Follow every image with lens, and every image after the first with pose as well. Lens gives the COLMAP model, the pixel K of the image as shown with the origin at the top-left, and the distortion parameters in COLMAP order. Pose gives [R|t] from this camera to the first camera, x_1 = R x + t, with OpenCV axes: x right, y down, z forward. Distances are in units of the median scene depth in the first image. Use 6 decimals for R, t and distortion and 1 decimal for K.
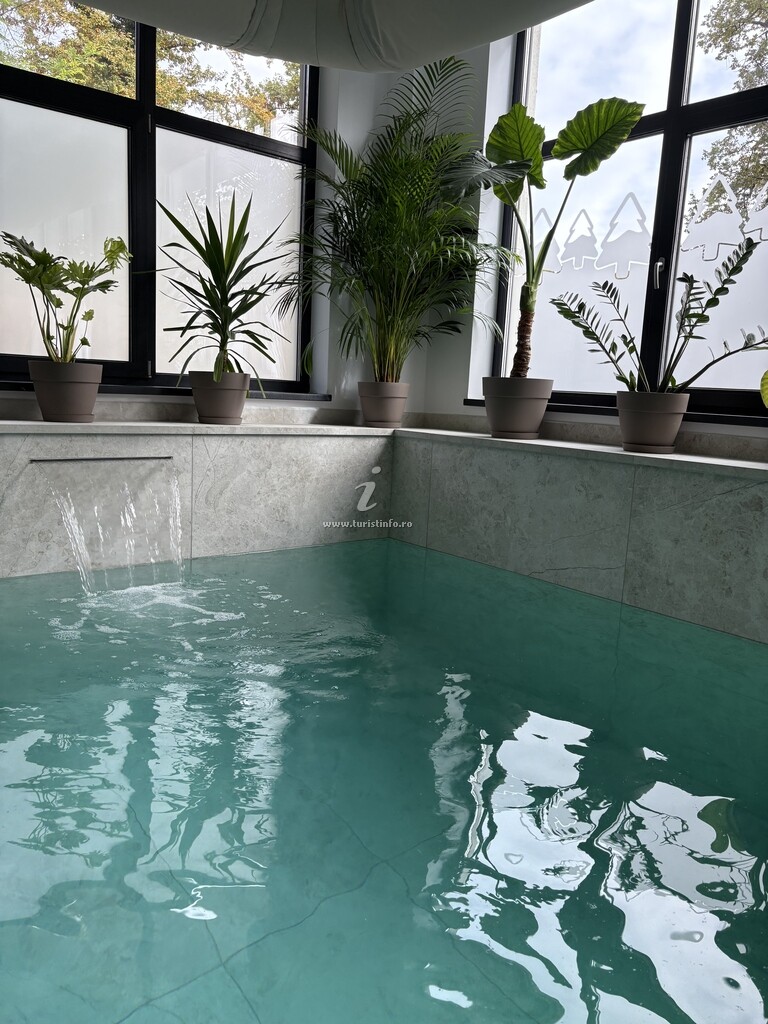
lens RADIAL K [[780.5, 0, 383.8], [0, 780.5, 517.1], [0, 0, 1]] dist [0.036312, -0.001336]
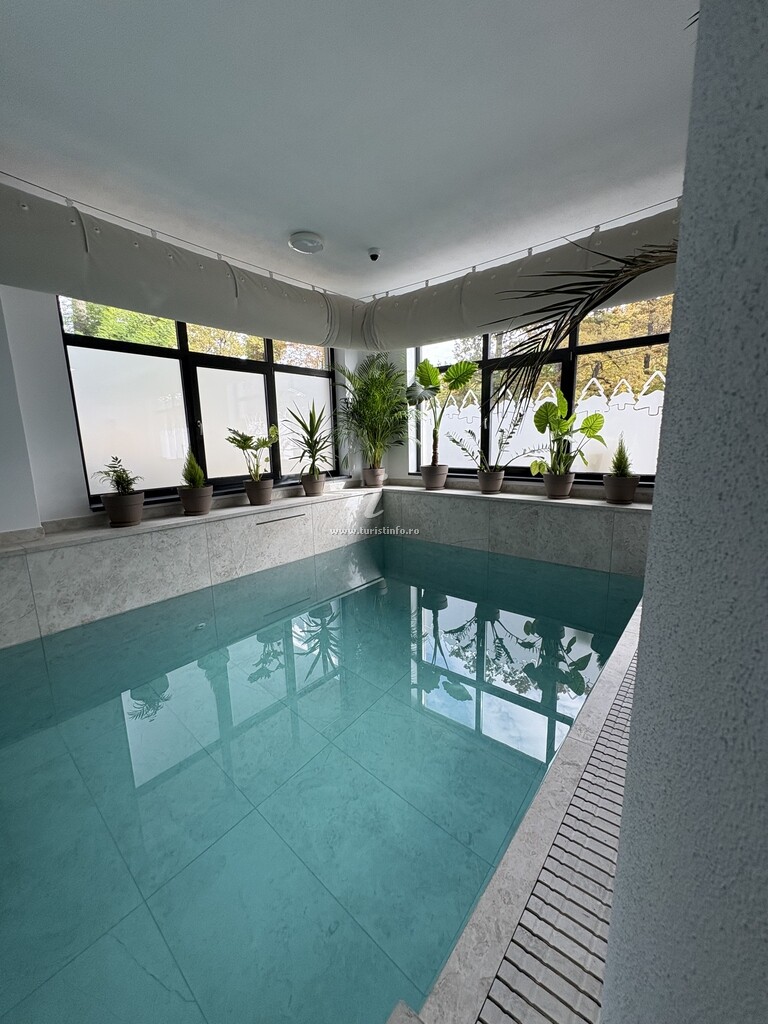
lens RADIAL K [[407.5, 0, 384.5], [0, 407.5, 509.3], [0, 0, 1]] dist [0.003944, 0.000920]
pose [[0.977953, -0.104453, 0.180826, -0.229800], [0.101976, 0.994522, 0.022968, -0.085083], [-0.182234, -0.004021, 0.983247, -0.242002]]
